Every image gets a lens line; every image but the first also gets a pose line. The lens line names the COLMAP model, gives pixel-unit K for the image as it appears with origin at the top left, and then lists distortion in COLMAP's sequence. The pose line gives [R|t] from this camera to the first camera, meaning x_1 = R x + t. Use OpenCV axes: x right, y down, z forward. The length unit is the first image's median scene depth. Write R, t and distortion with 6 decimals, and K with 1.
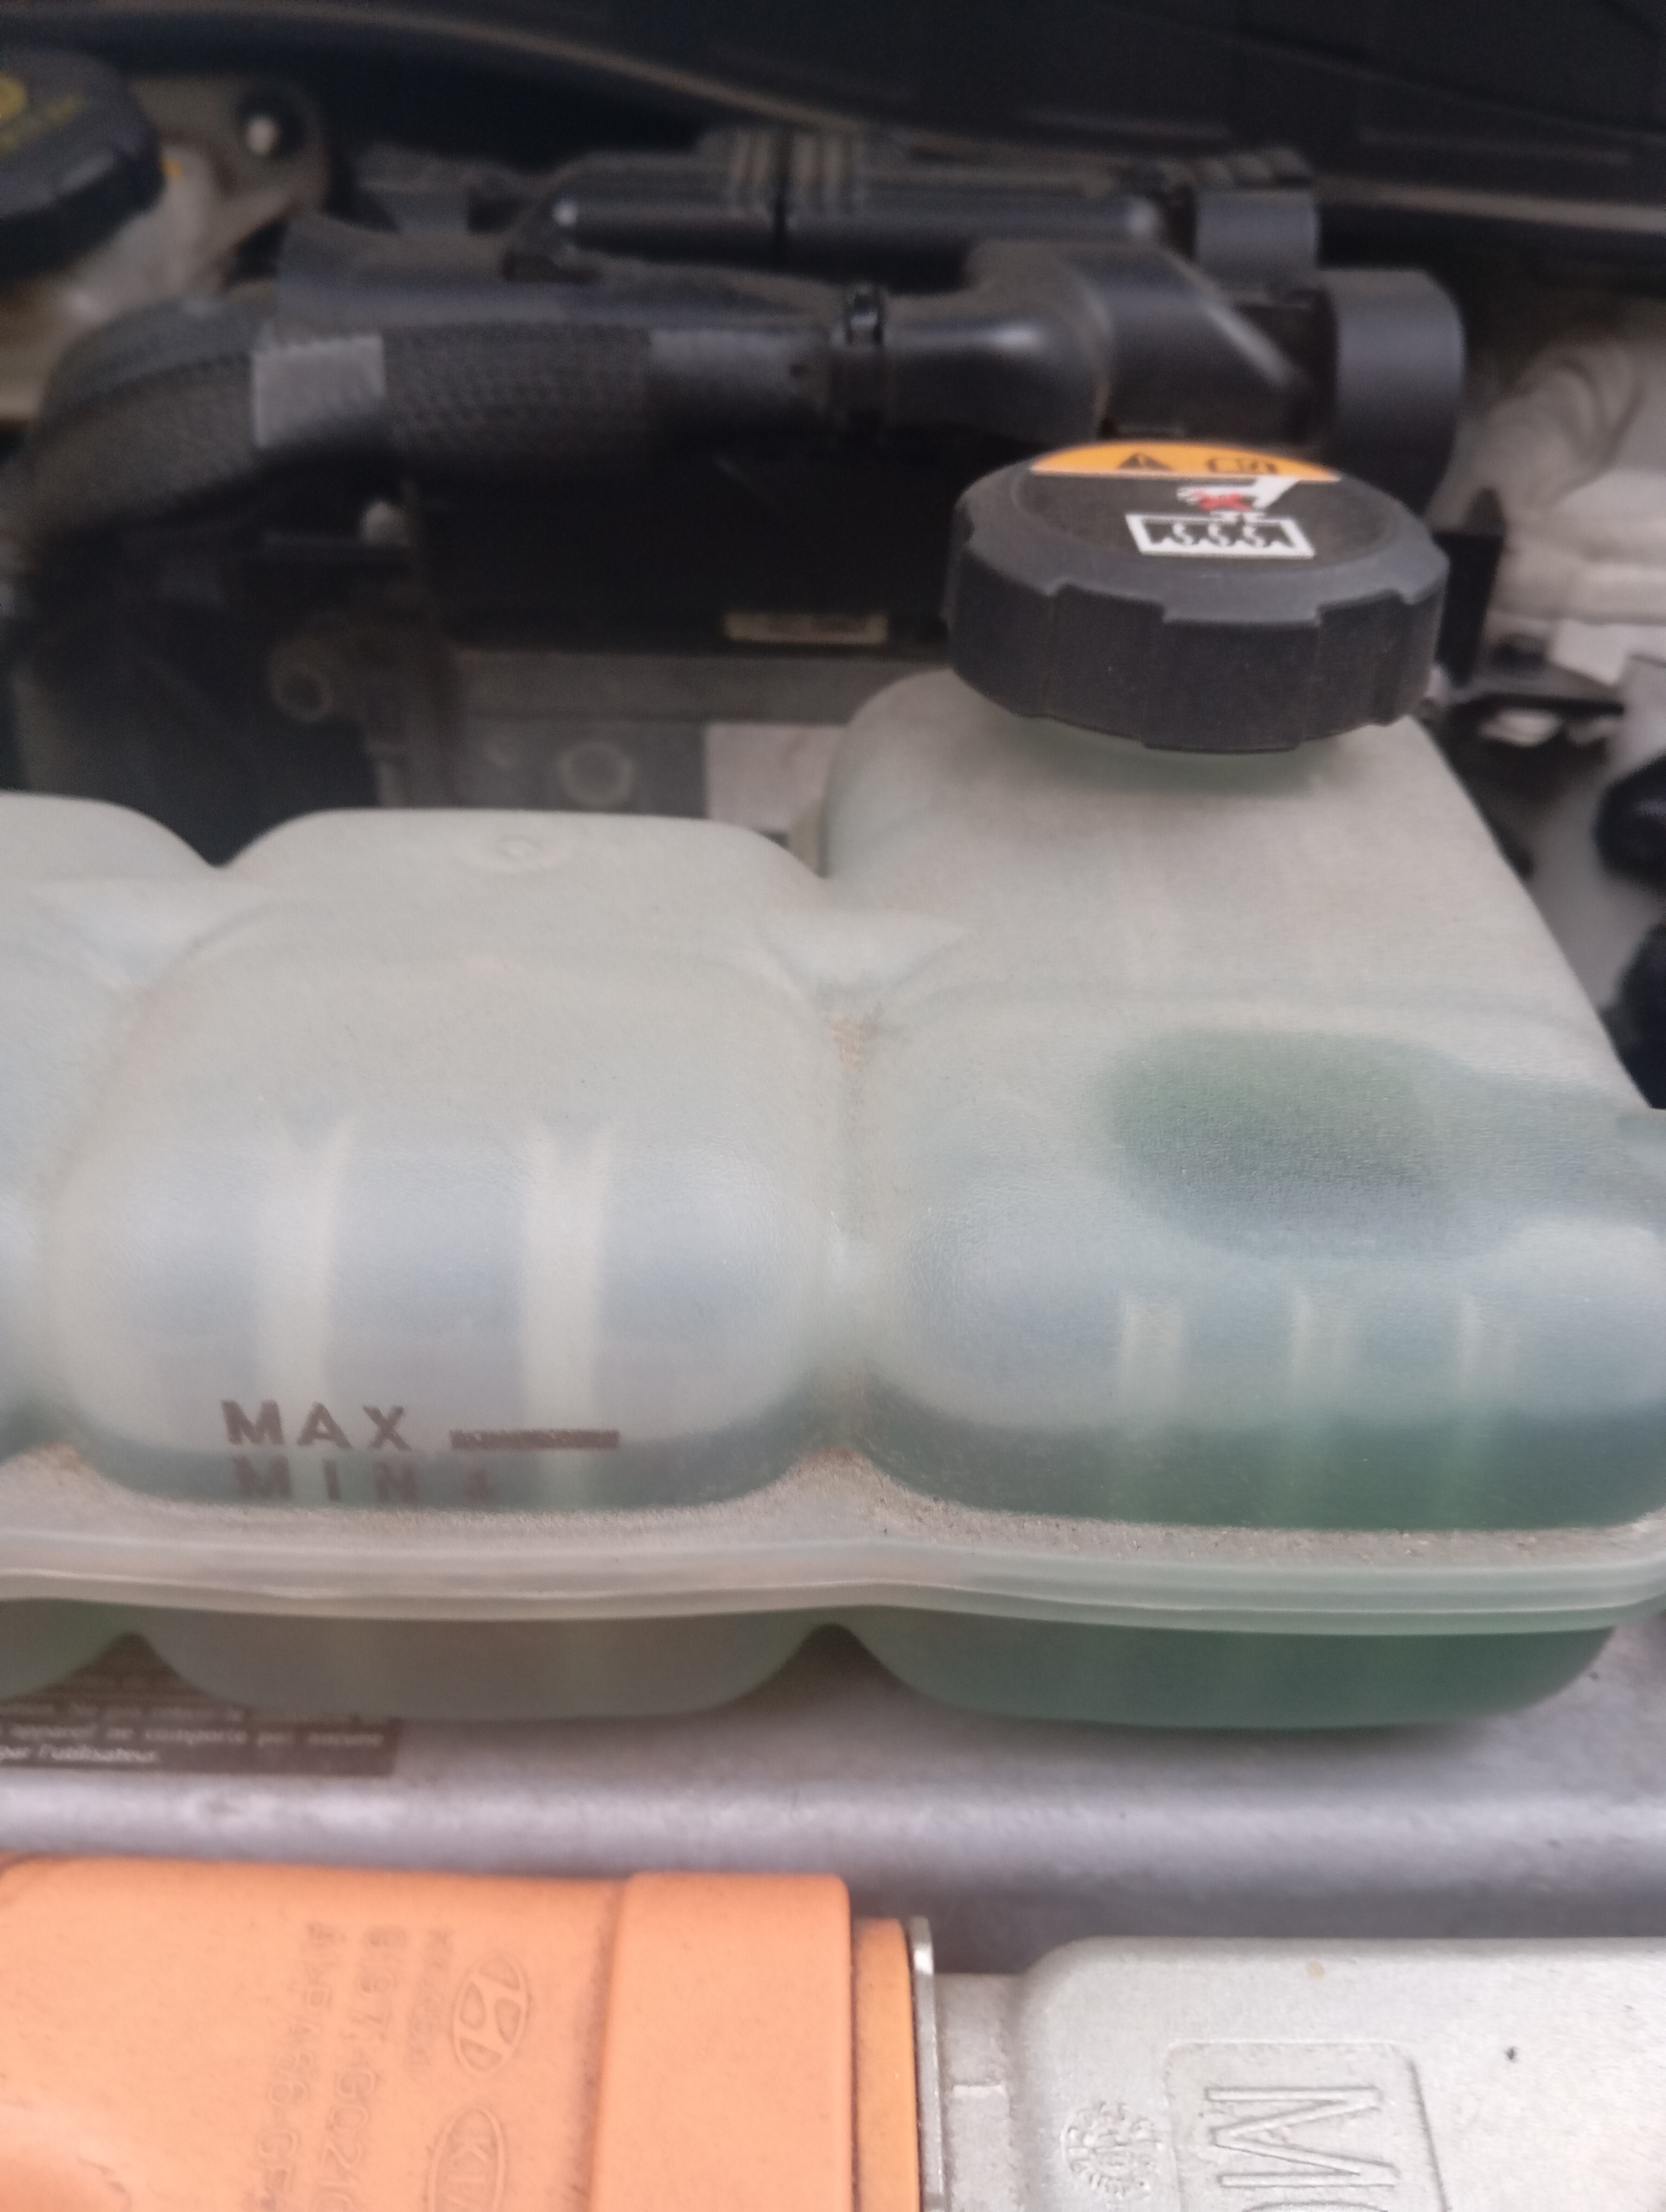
lens RADIAL K [[1860.5, 0, 833.0], [0, 1860.5, 1106.0], [0, 0, 1]] dist [0.049153, -0.144073]
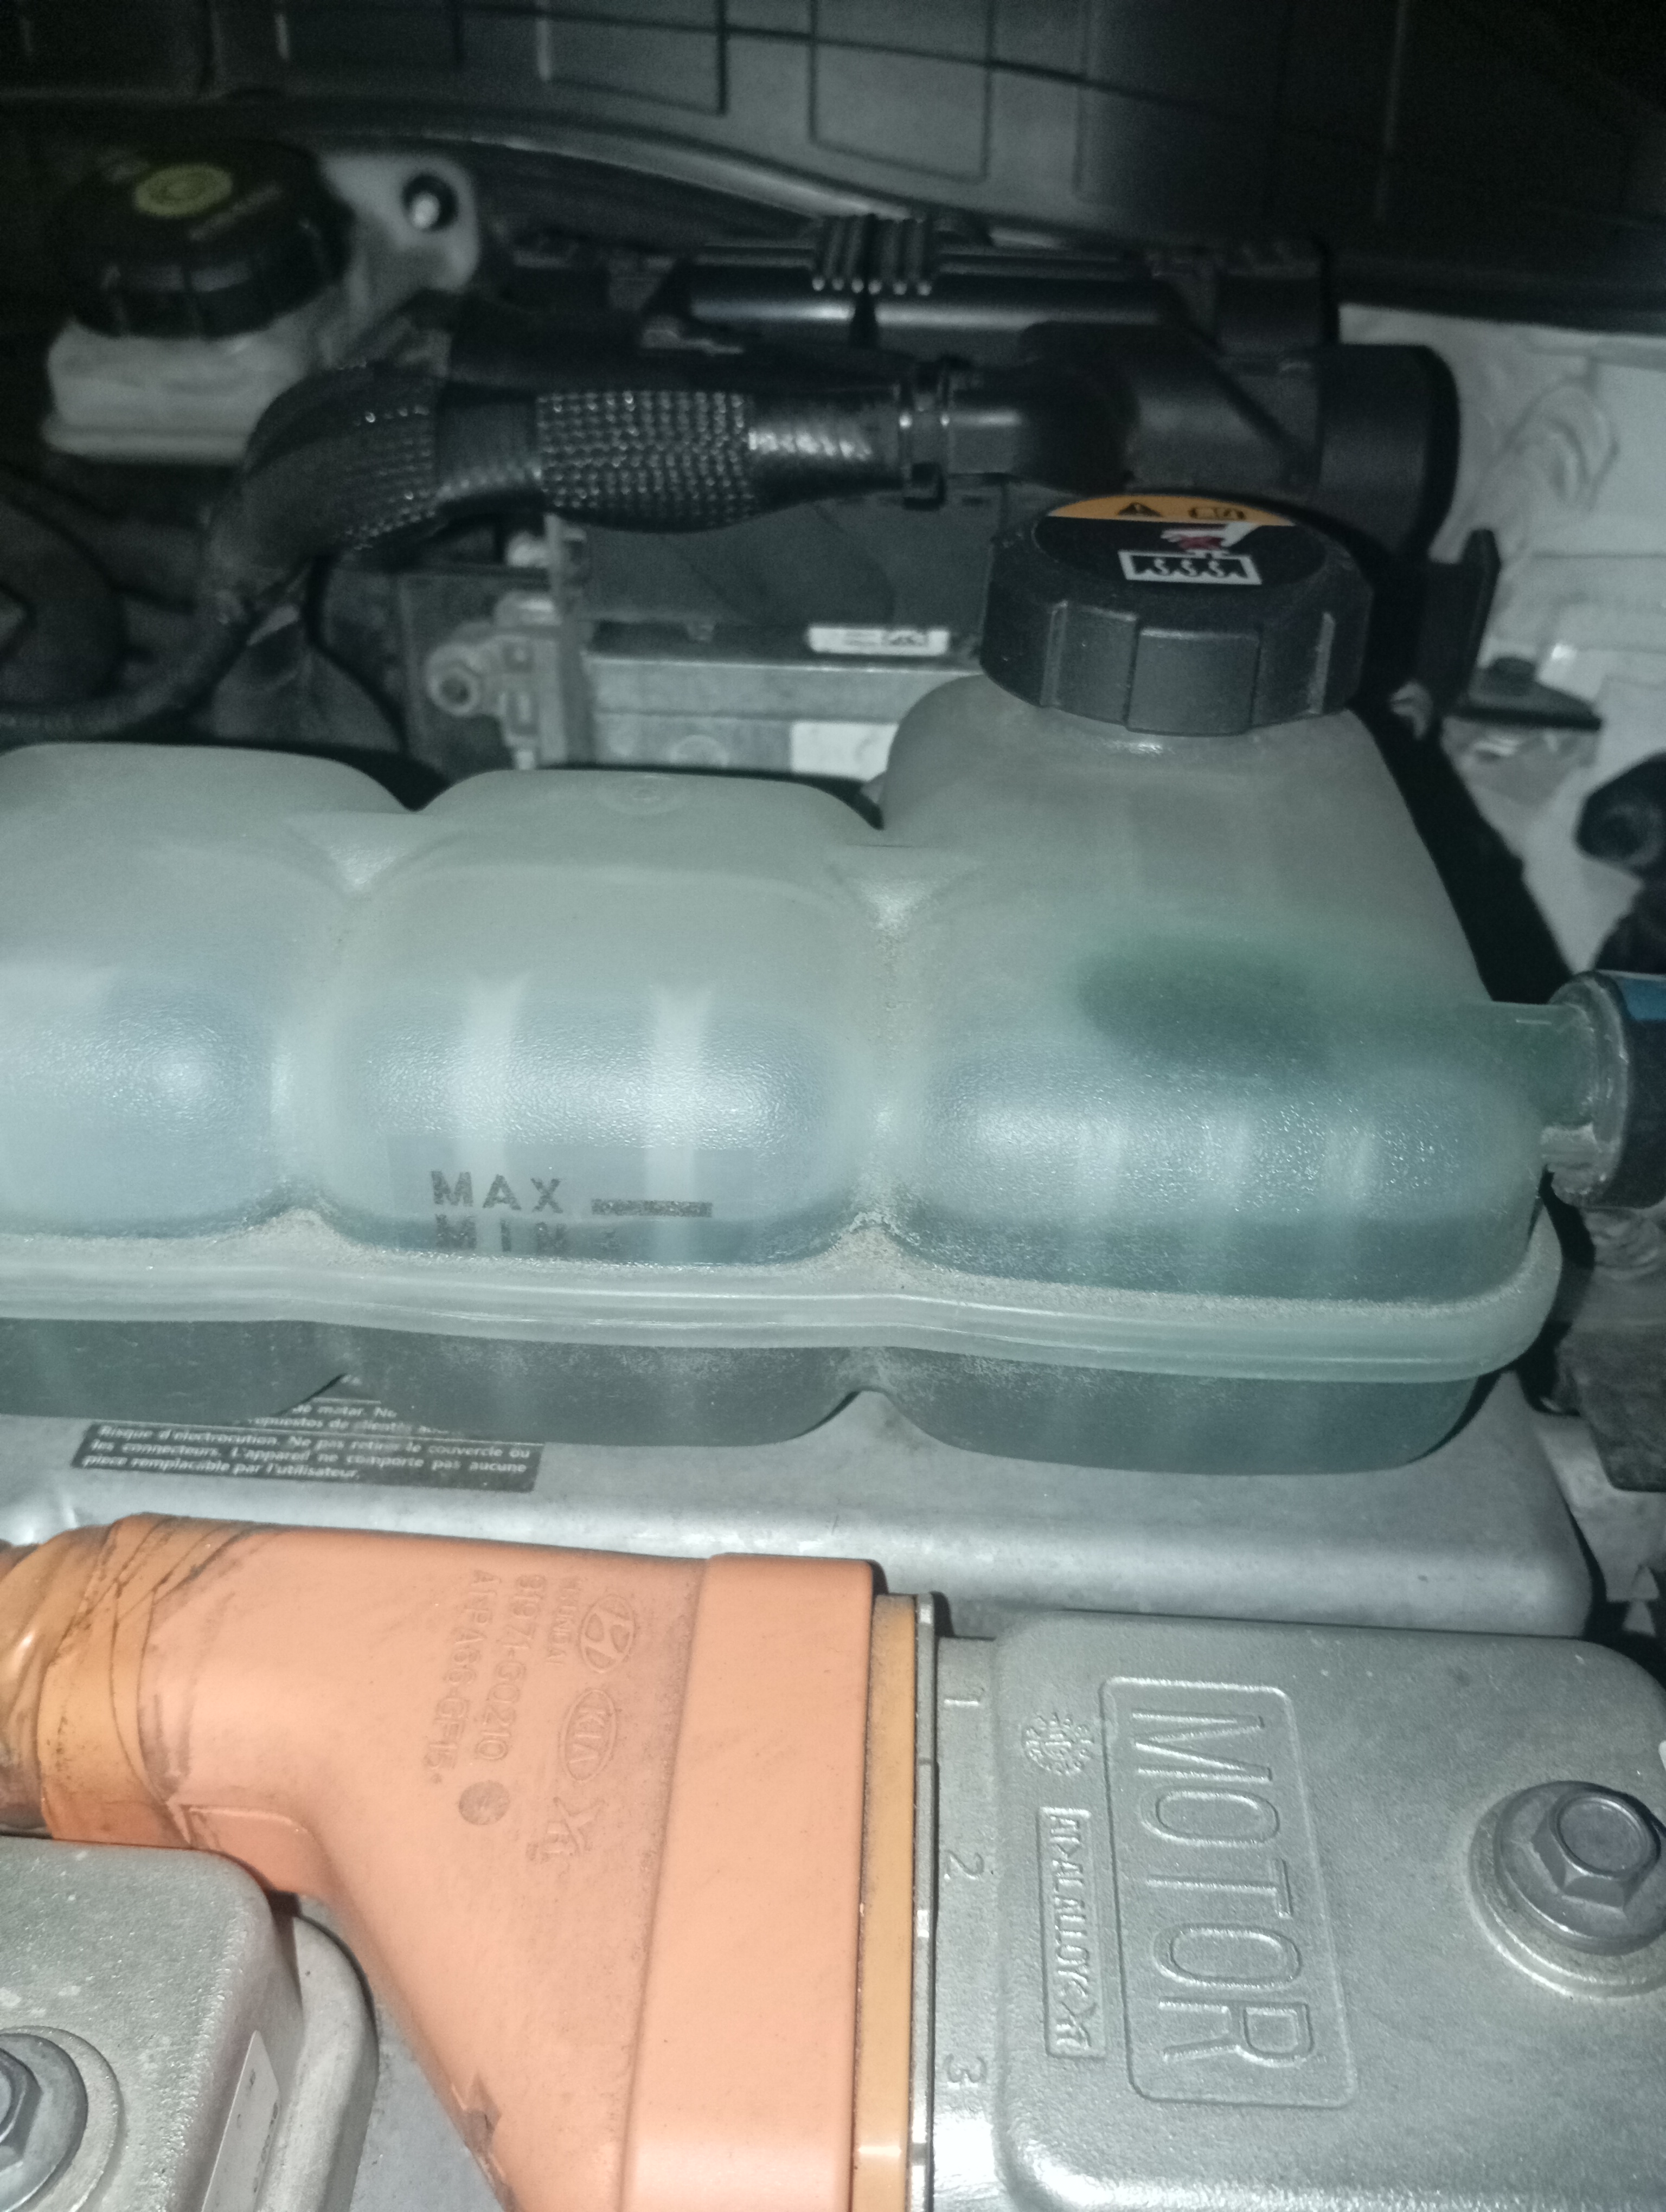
lens RADIAL K [[1849.7, 0, 838.5], [0, 1849.7, 1087.1], [0, 0, 1]] dist [0.054772, -0.180014]
pose [[0.998761, 0.023928, -0.043625, 0.035057], [-0.024852, 0.999475, -0.020763, 0.106313], [0.043105, 0.021822, 0.998832, -0.351820]]
